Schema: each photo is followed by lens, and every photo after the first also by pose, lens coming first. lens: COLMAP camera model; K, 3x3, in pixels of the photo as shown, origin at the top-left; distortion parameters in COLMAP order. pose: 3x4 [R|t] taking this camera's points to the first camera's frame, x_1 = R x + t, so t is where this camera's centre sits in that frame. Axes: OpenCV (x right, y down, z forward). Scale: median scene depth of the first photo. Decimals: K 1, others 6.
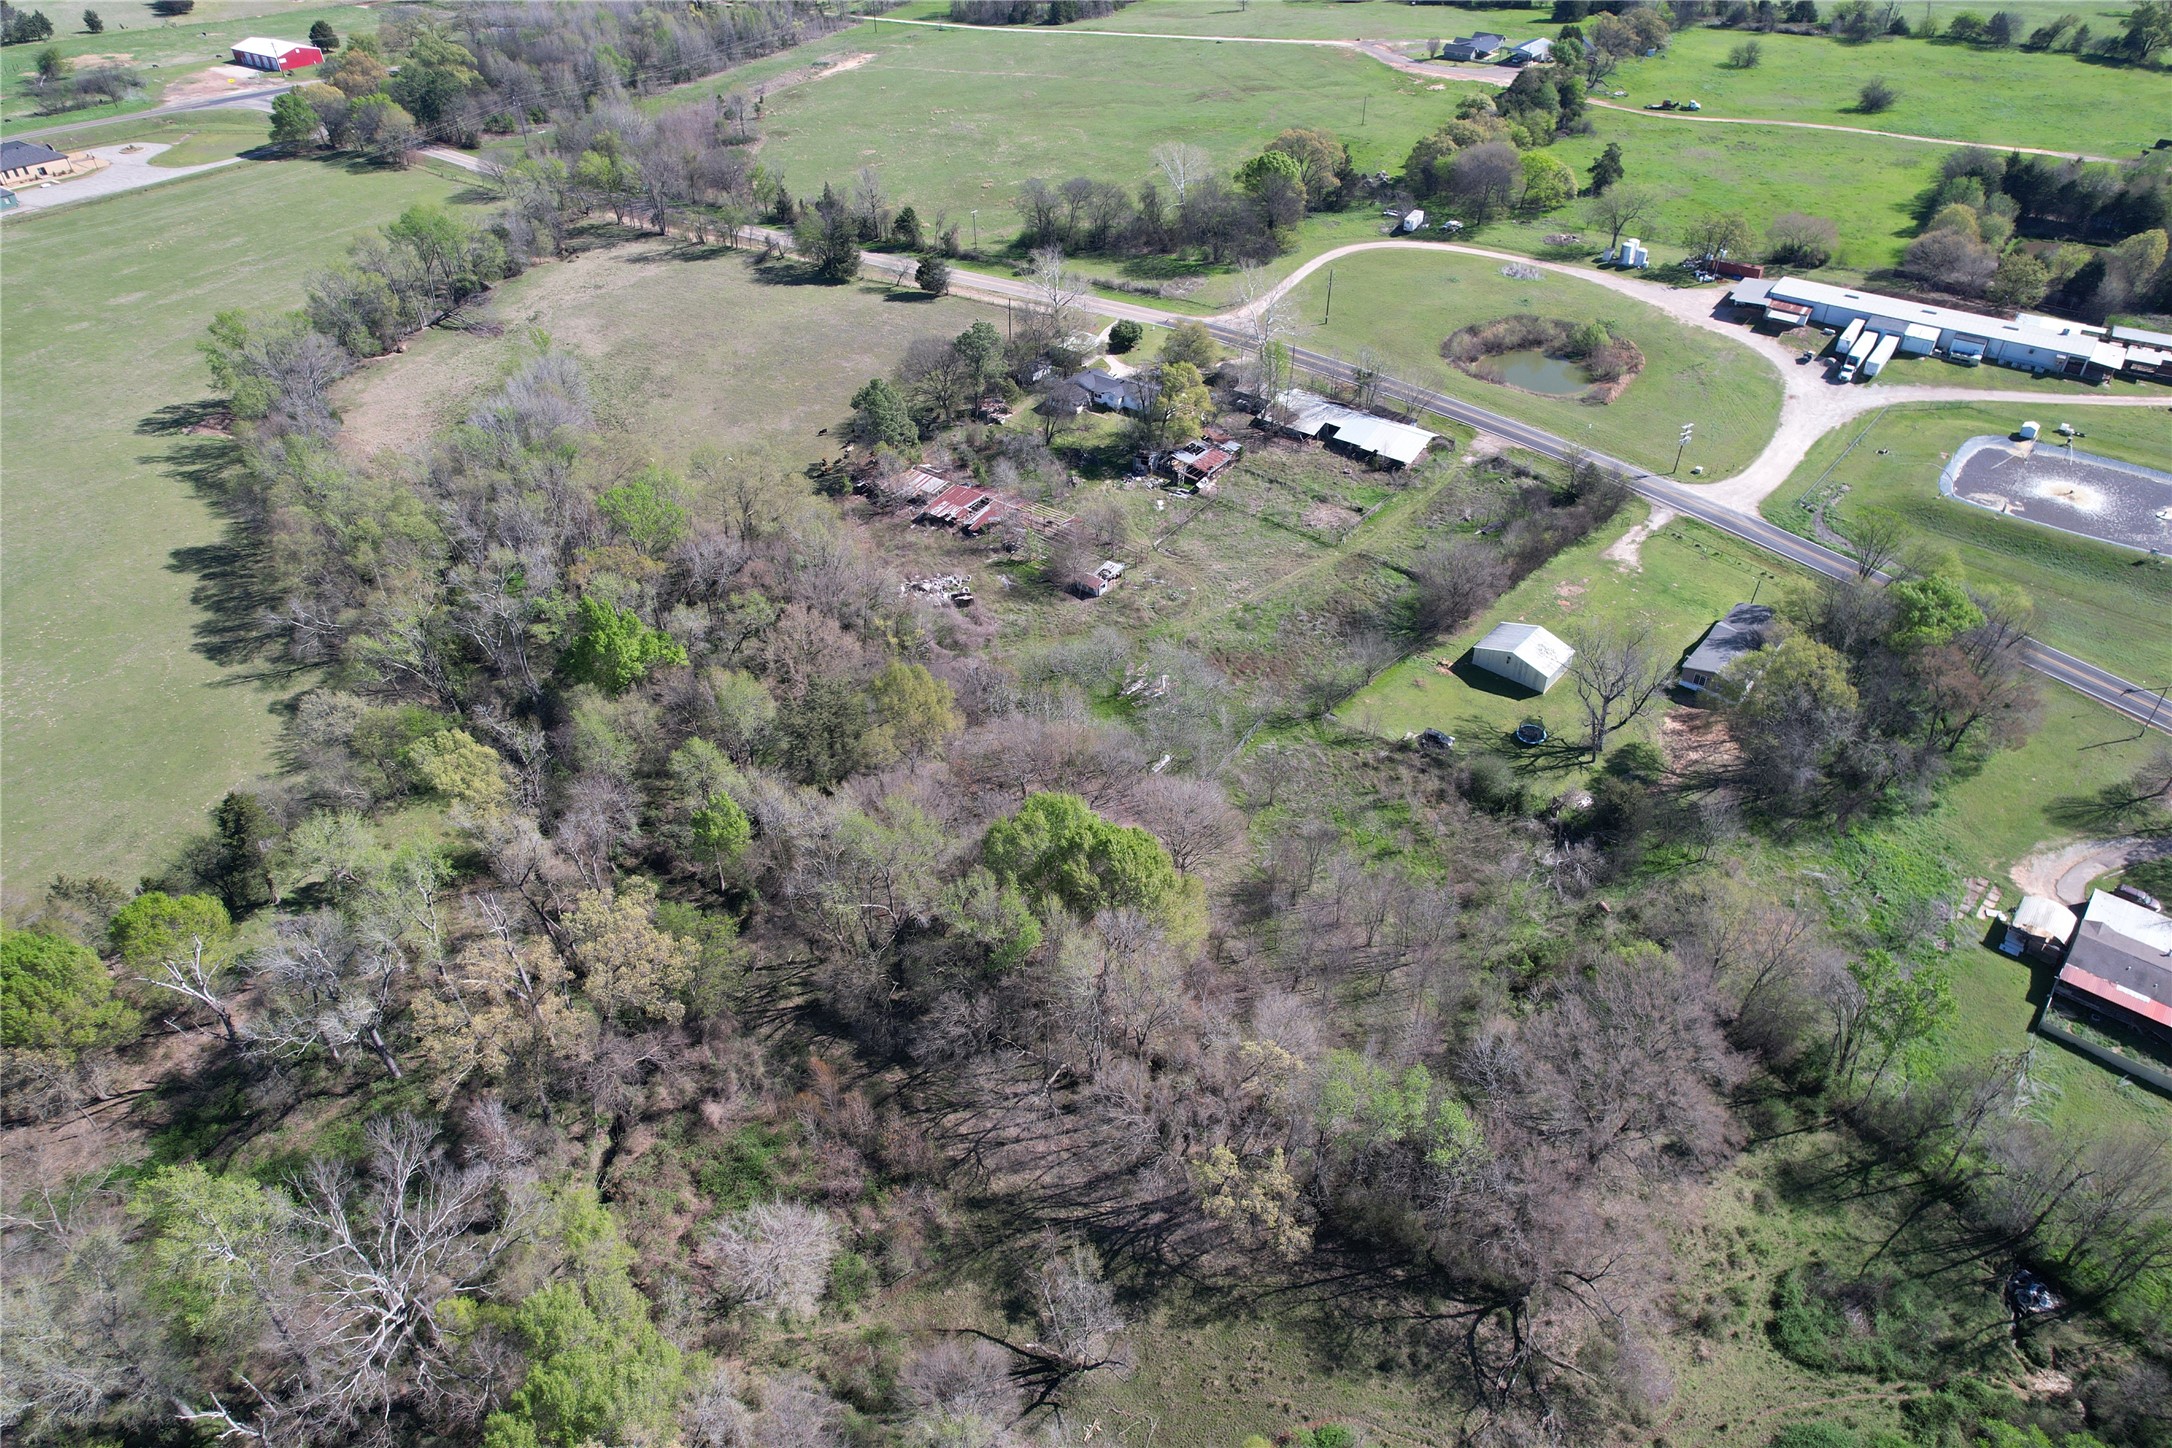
lens RADIAL K [[1372.8, 0, 1095.9], [0, 1372.8, 764.1], [0, 0, 1]] dist [-0.080436, 0.073756]
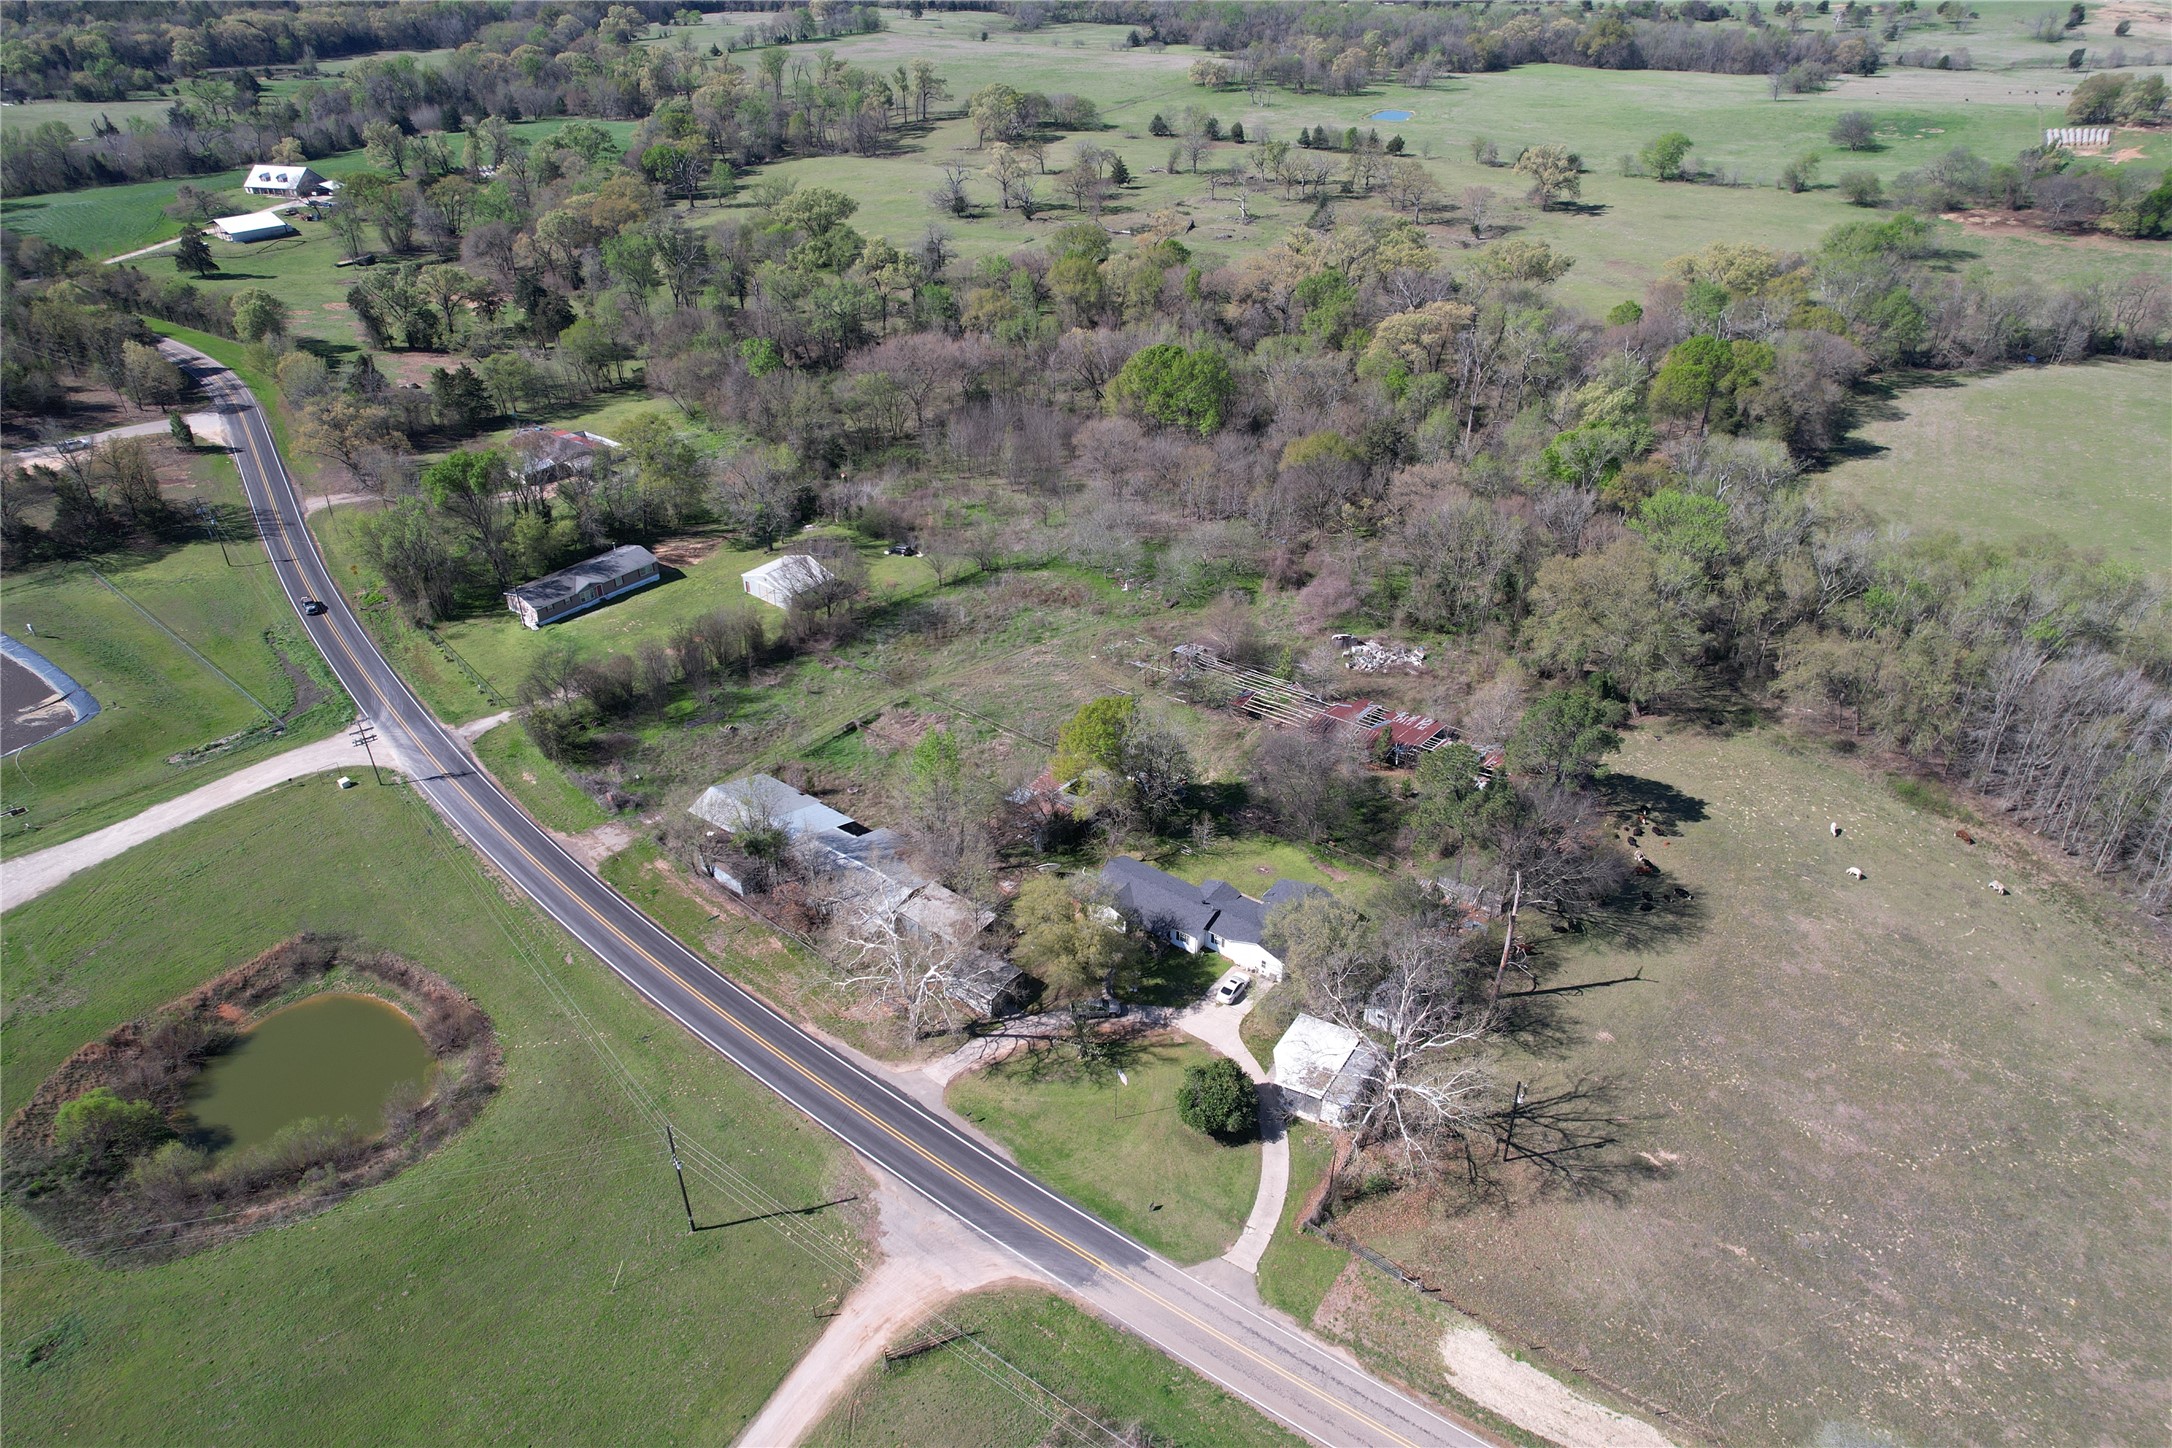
lens RADIAL K [[1372.8, 0, 1095.9], [0, 1372.8, 764.1], [0, 0, 1]] dist [-0.080436, 0.073756]
pose [[-0.999781, 0.019941, -0.006325, 0.063573], [-0.000296, 0.288826, 0.957381, -0.806867], [0.020918, 0.957174, -0.288757, 1.104260]]
